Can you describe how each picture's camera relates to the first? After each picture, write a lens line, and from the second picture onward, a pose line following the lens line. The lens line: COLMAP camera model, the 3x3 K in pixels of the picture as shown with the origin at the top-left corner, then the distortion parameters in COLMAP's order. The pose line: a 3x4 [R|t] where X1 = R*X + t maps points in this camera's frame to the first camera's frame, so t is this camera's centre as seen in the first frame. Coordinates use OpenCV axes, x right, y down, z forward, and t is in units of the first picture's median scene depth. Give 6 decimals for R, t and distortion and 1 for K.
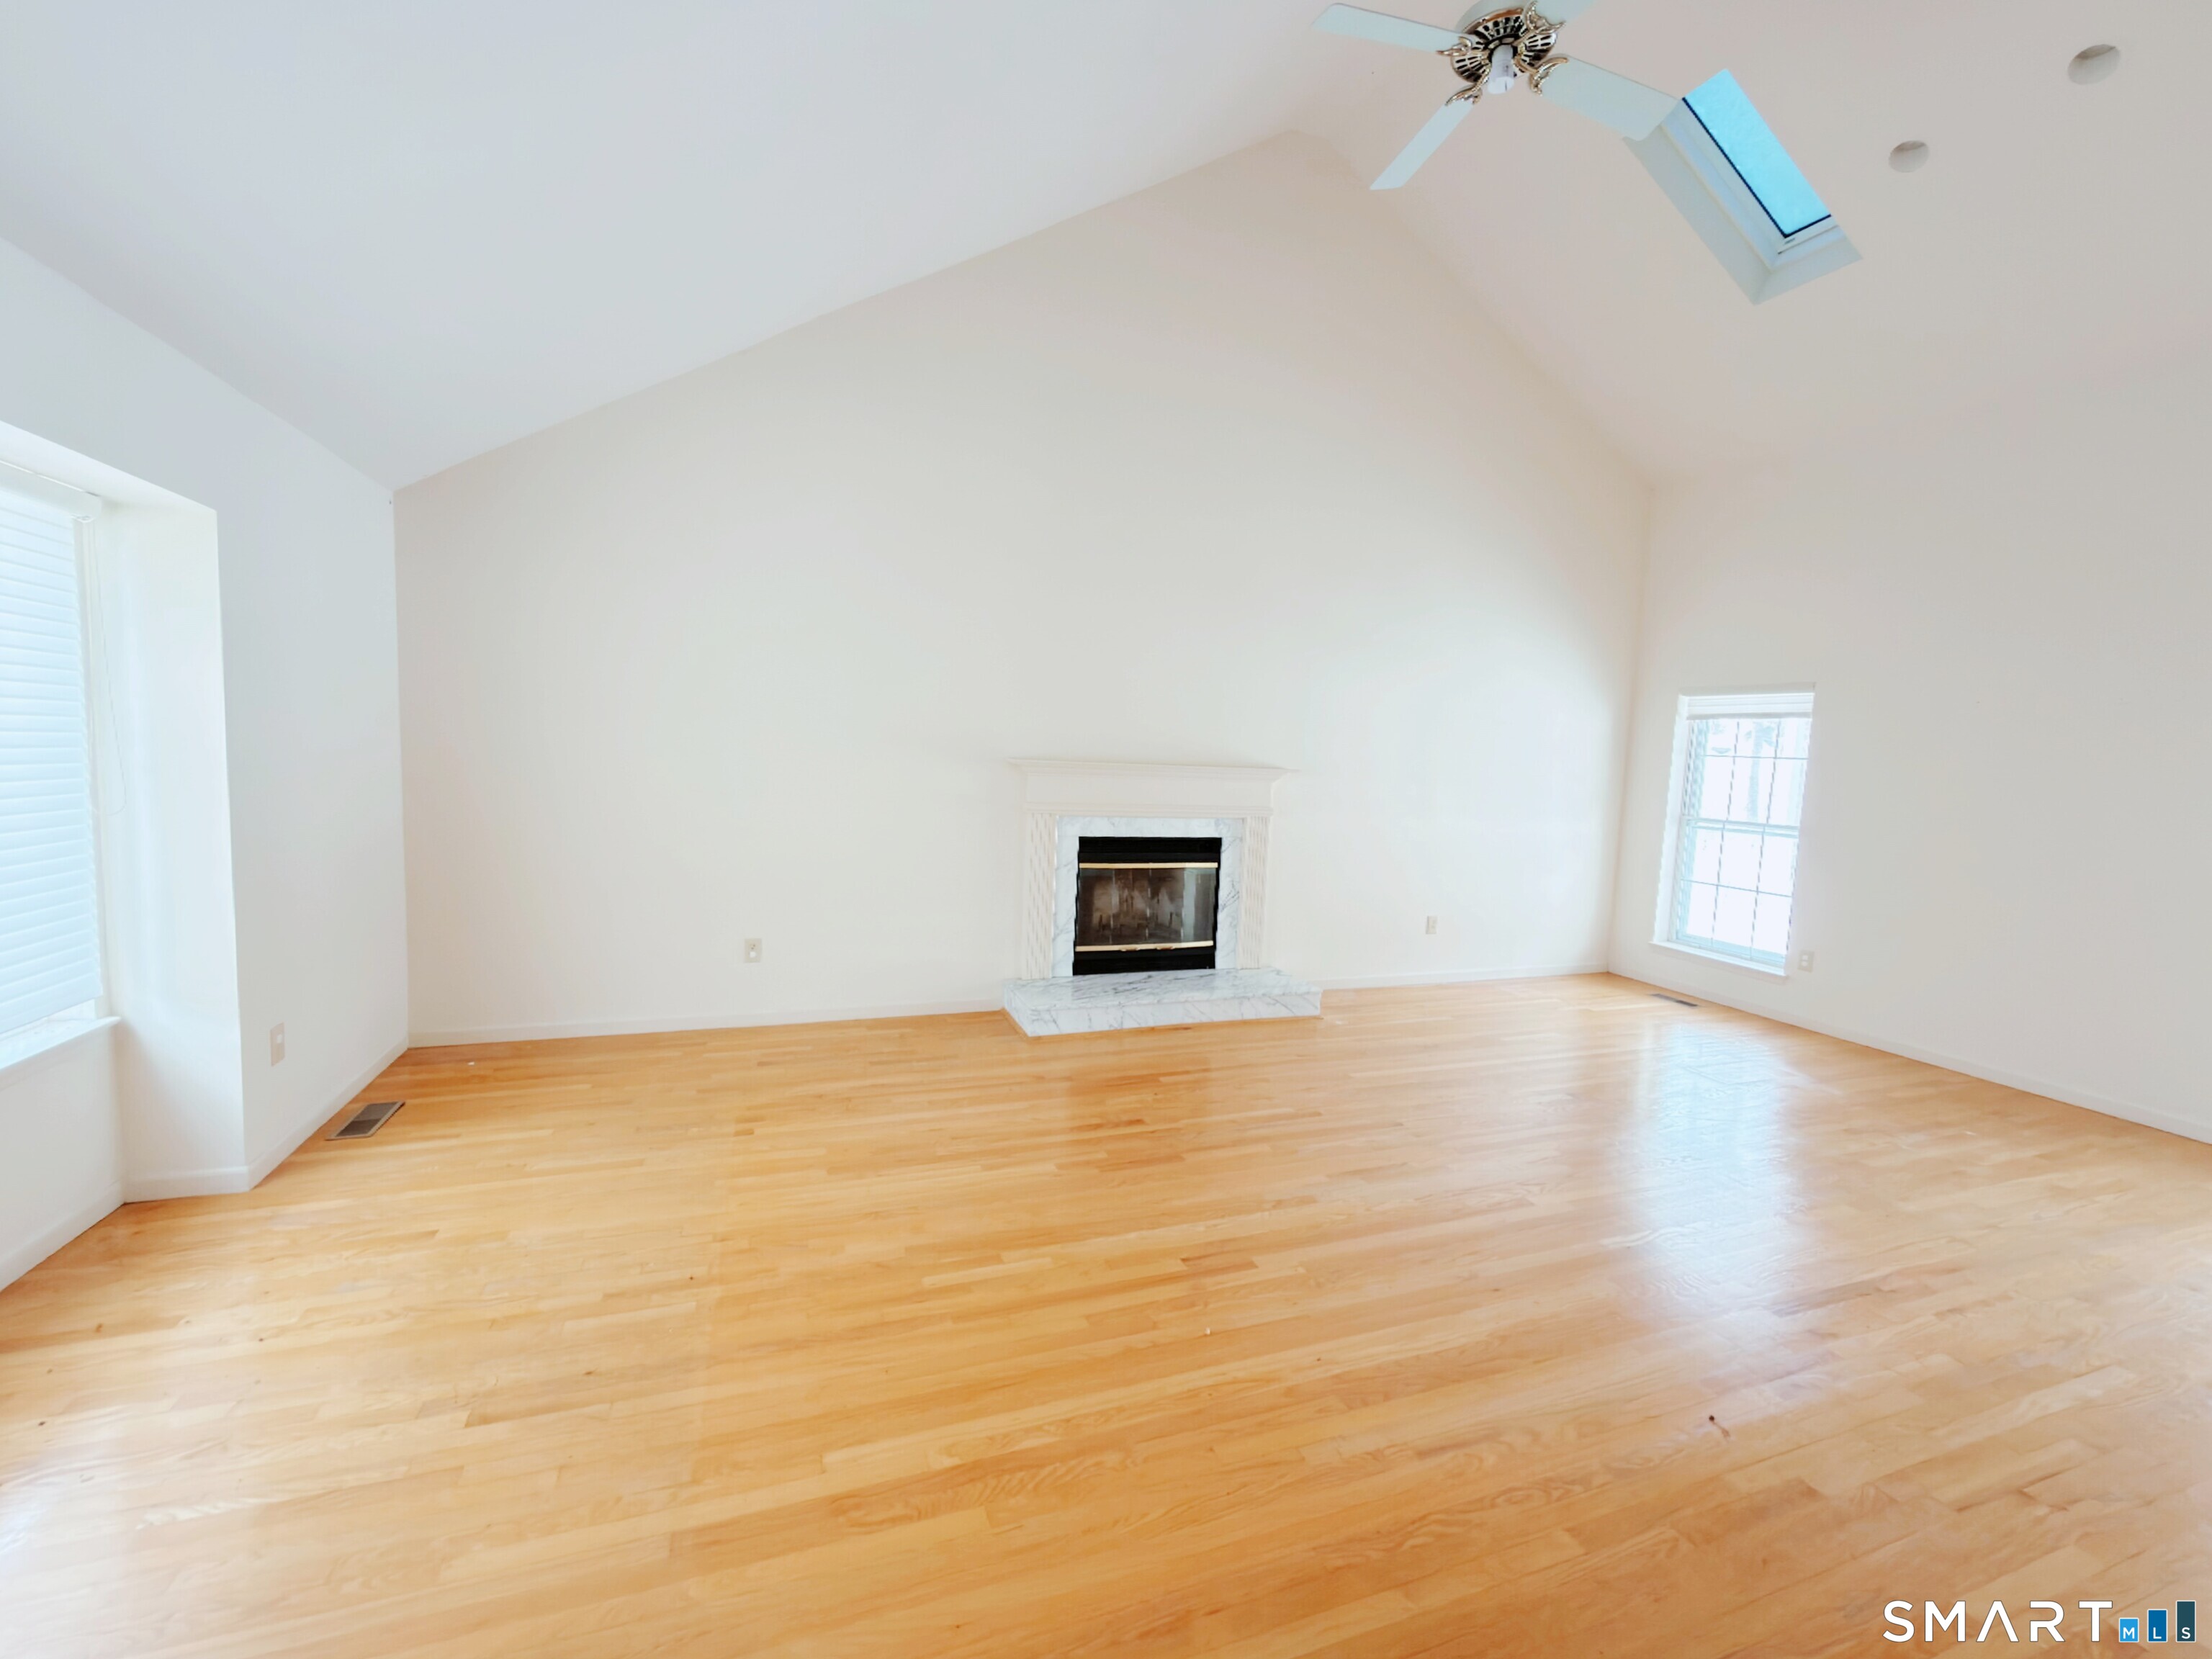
lens RADIAL K [[889.6, 0, 1119.1], [0, 889.6, 828.8], [0, 0, 1]] dist [0.000201, -0.000119]
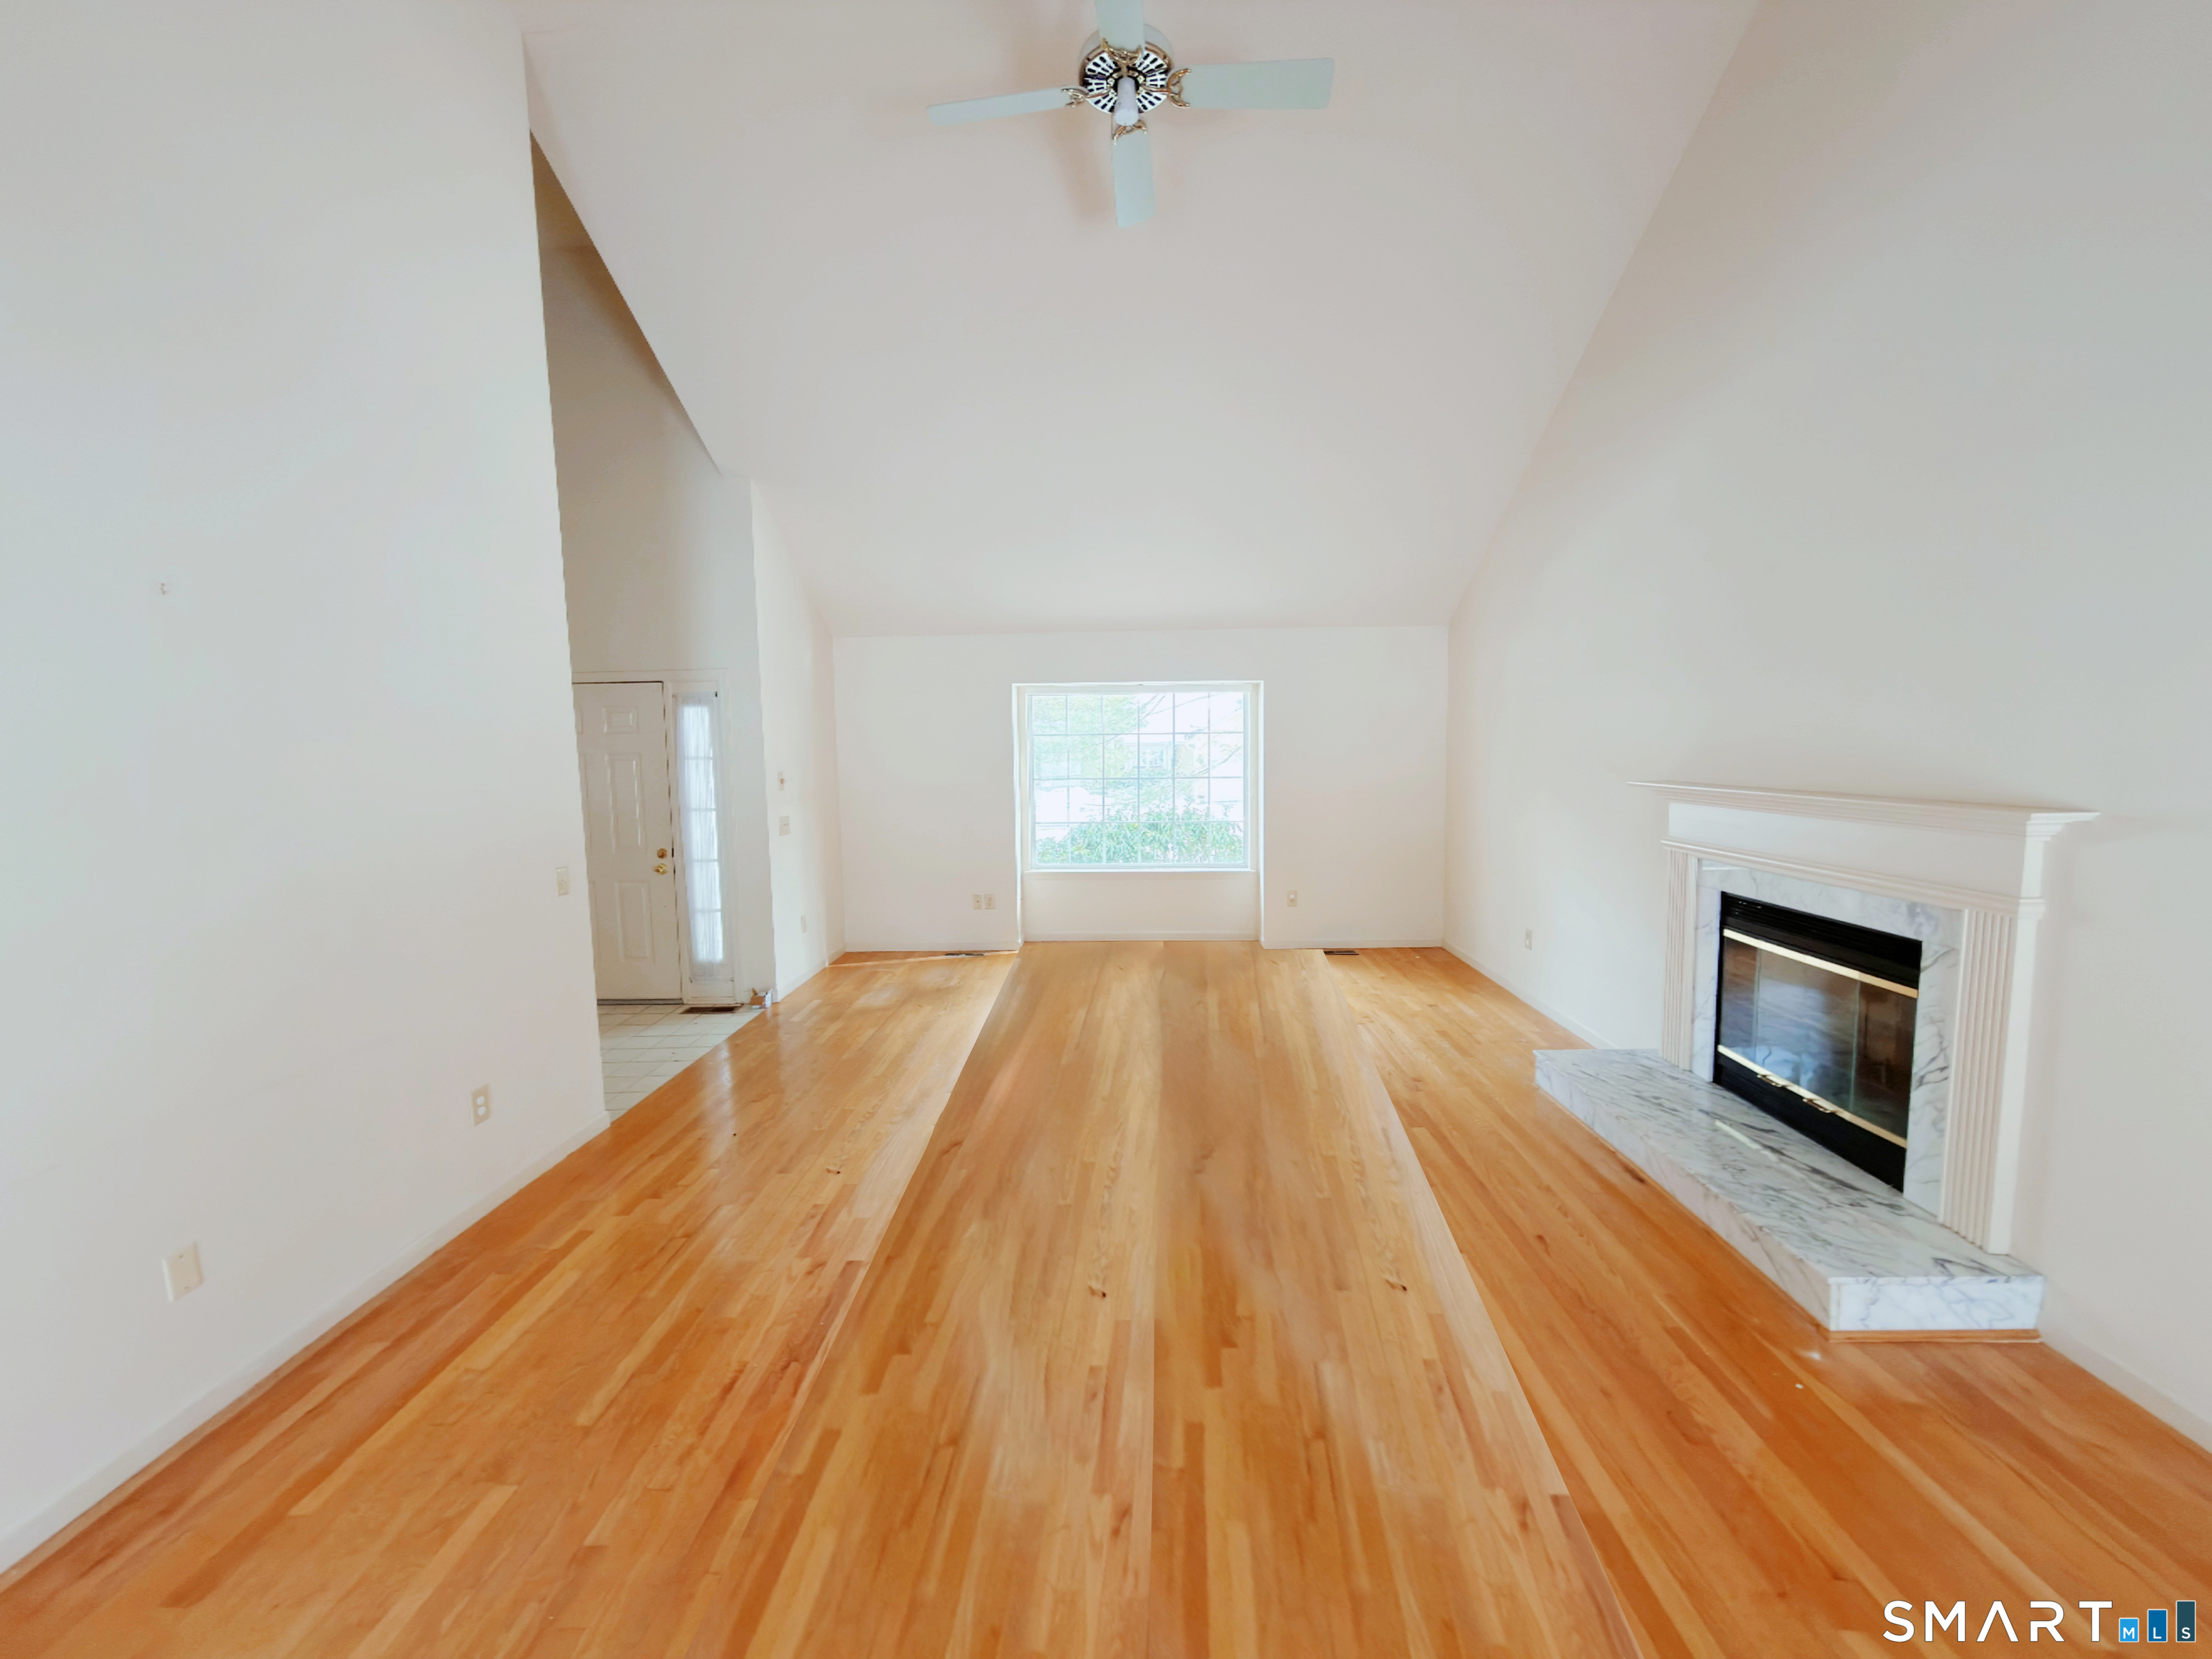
lens RADIAL K [[889.6, 0, 1119.1], [0, 889.6, 828.8], [0, 0, 1]] dist [0.000201, -0.000119]
pose [[-0.358911, 0.055404, -0.931726, 0.755324], [-0.082586, 0.992436, 0.090827, -0.061960], [0.929711, 0.109546, -0.351621, 0.762659]]
